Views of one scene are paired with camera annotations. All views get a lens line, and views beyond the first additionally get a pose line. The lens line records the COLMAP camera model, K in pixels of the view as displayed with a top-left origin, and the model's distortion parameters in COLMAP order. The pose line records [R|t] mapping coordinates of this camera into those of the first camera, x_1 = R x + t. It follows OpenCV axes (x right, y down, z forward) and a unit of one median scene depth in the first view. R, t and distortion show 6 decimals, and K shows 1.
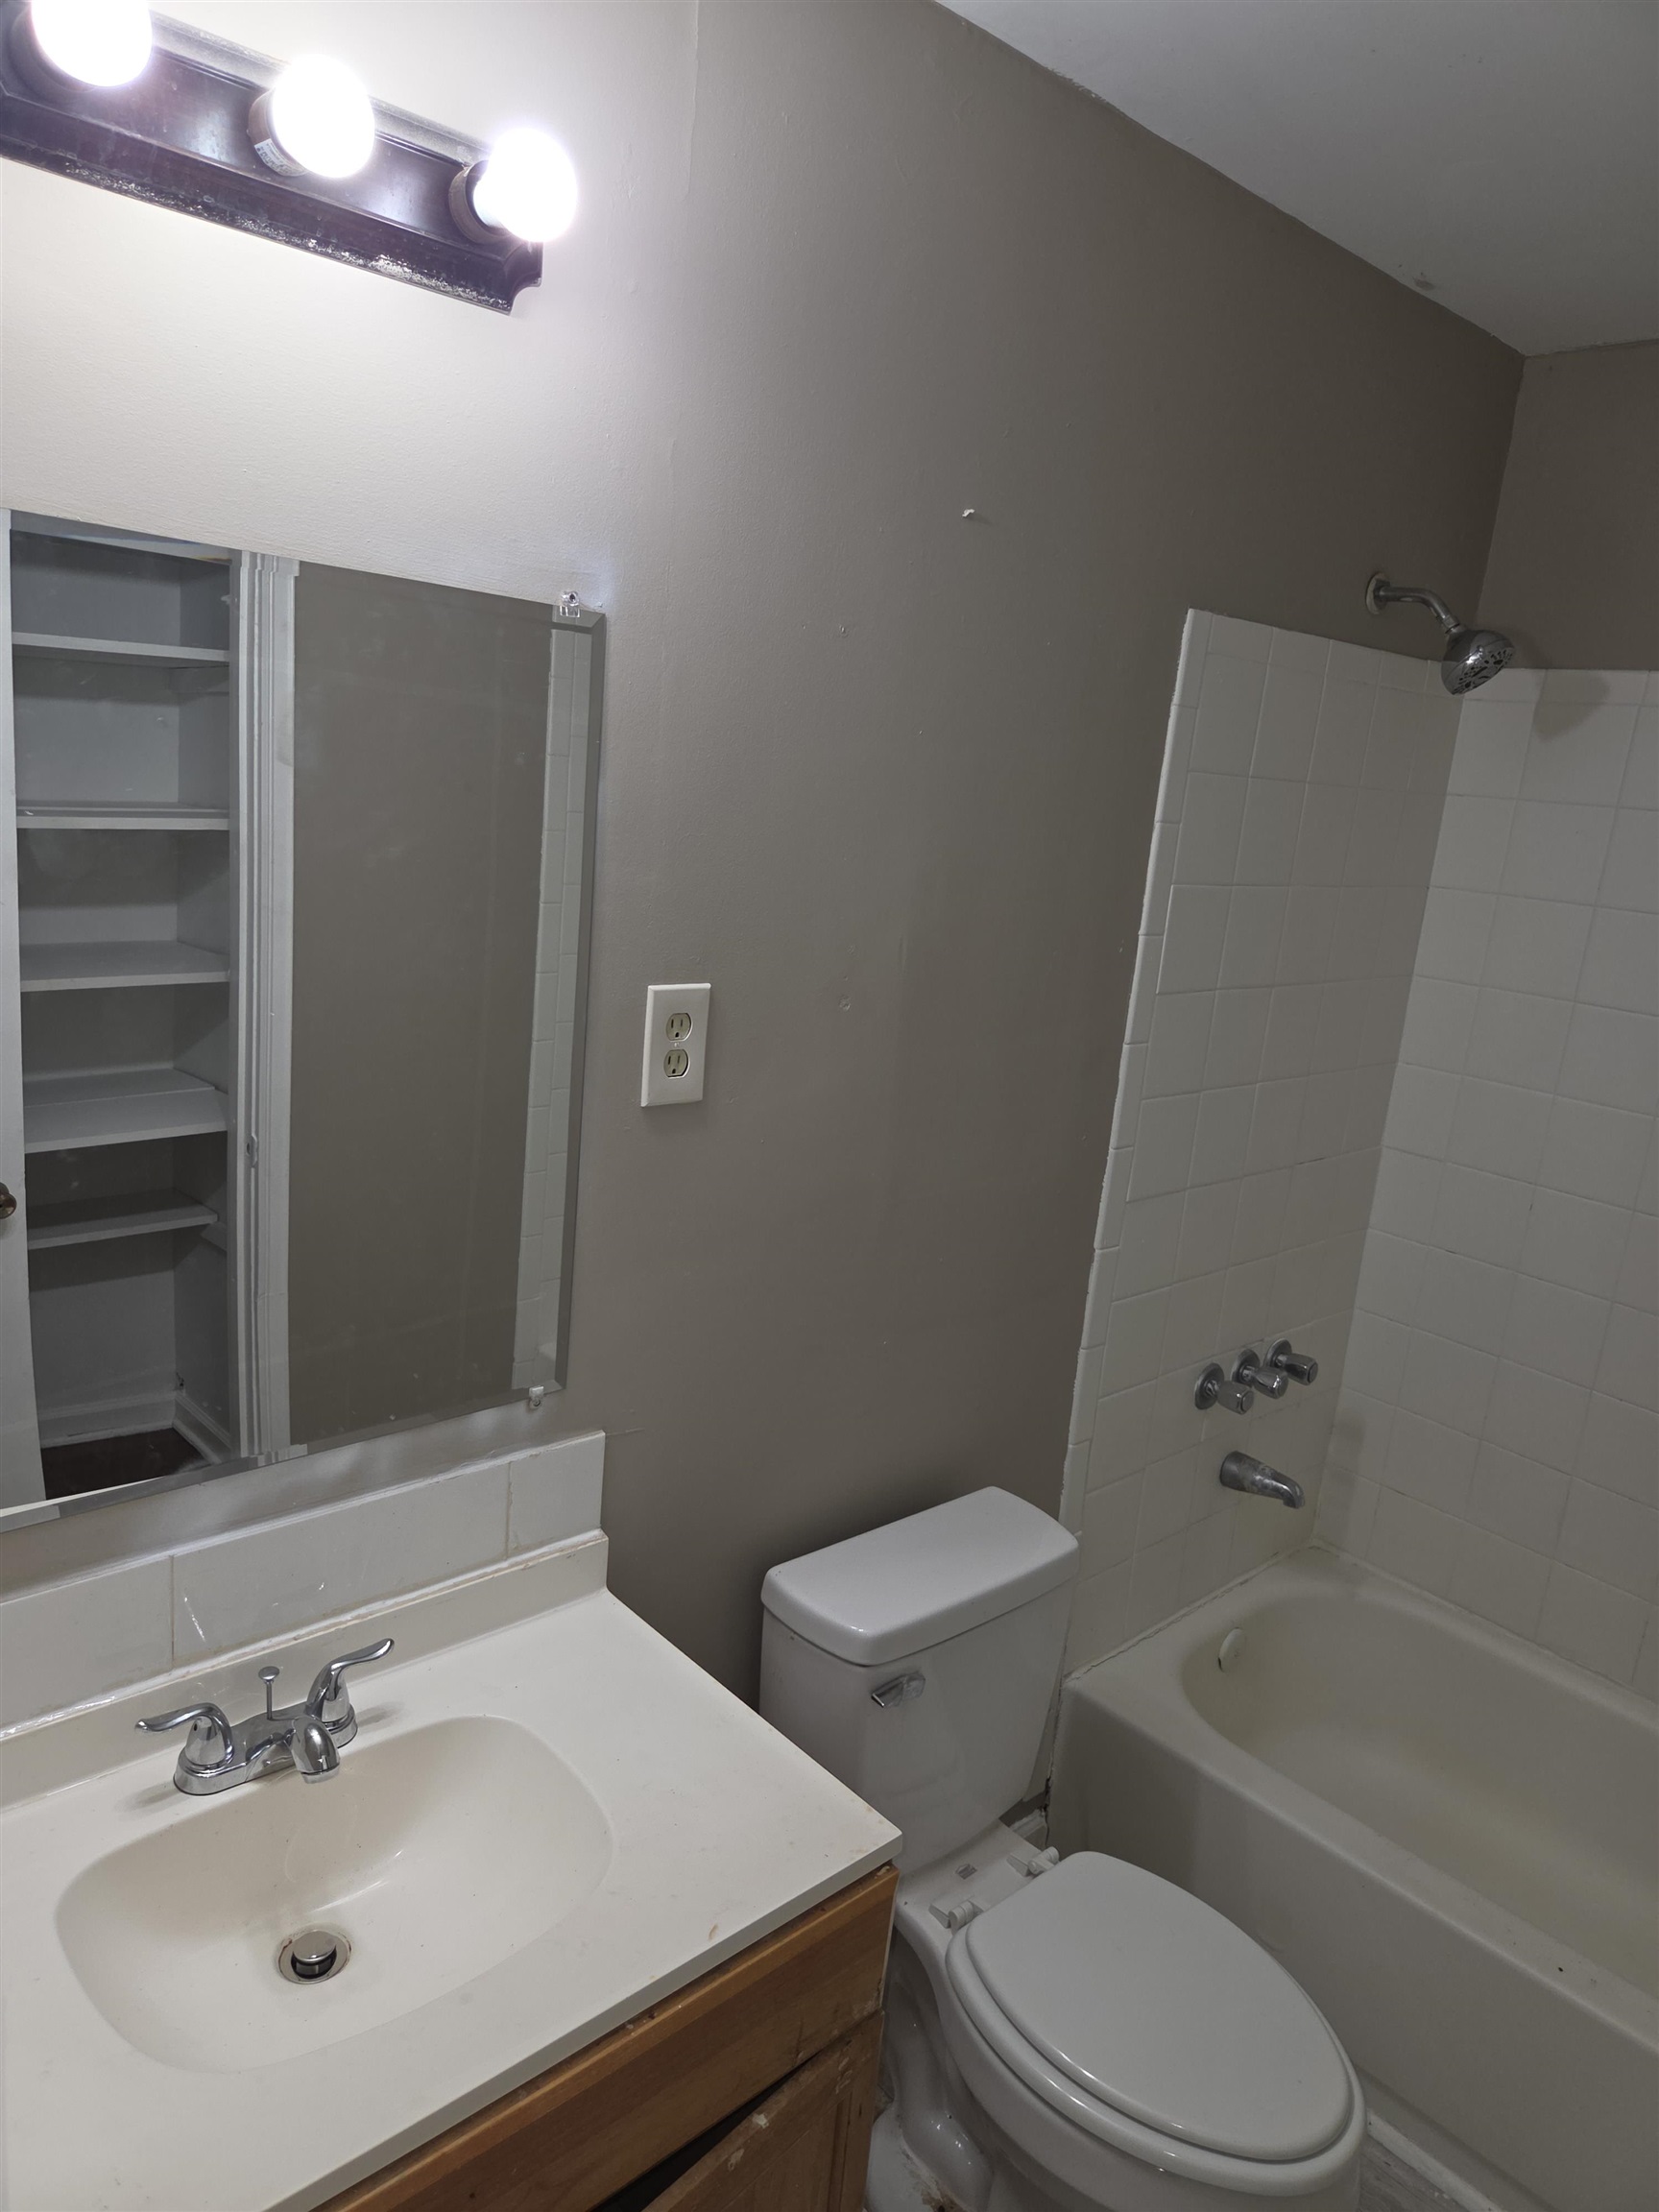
lens RADIAL K [[1490.9, 0, 824.5], [0, 1490.9, 1111.9], [0, 0, 1]] dist [0.068714, -0.057412]
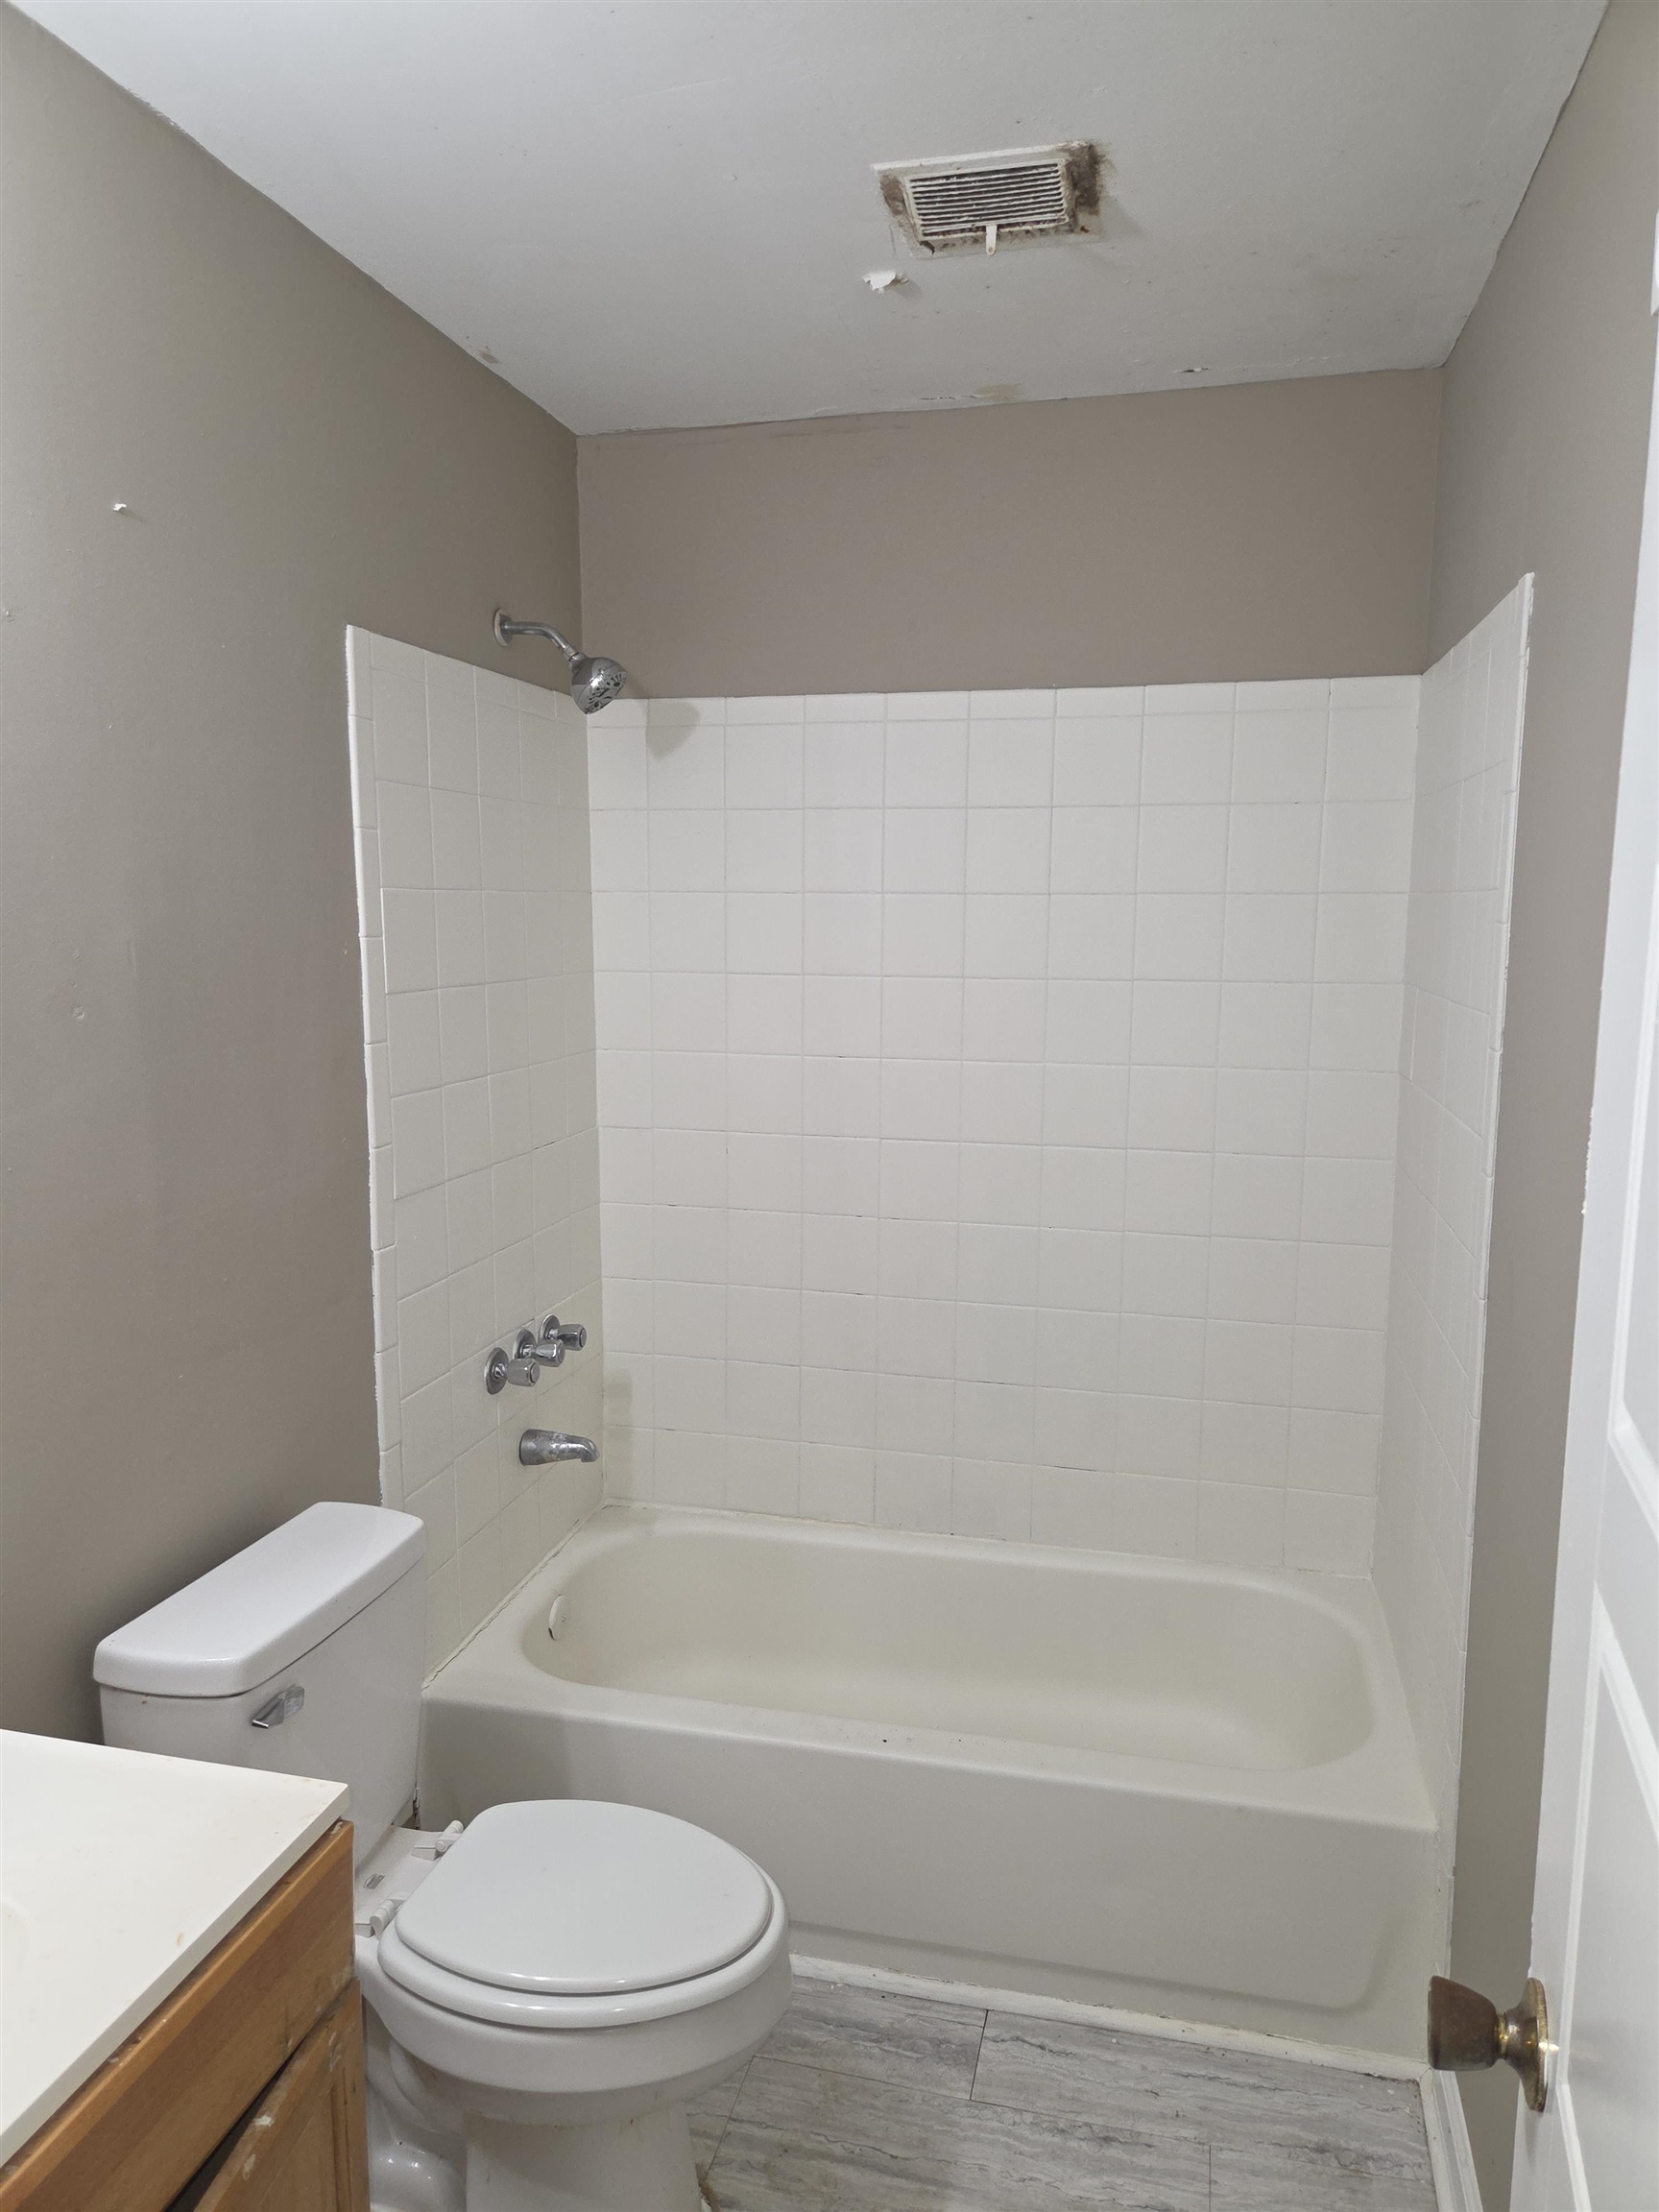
lens RADIAL K [[1490.9, 0, 844.5], [0, 1490.9, 1110.5], [0, 0, 1]] dist [0.068714, -0.057412]
pose [[0.829177, -0.160650, 0.535404, -0.080724], [0.194962, 0.980781, -0.007649, 0.067516], [-0.523885, 0.110726, 0.844561, -0.031939]]
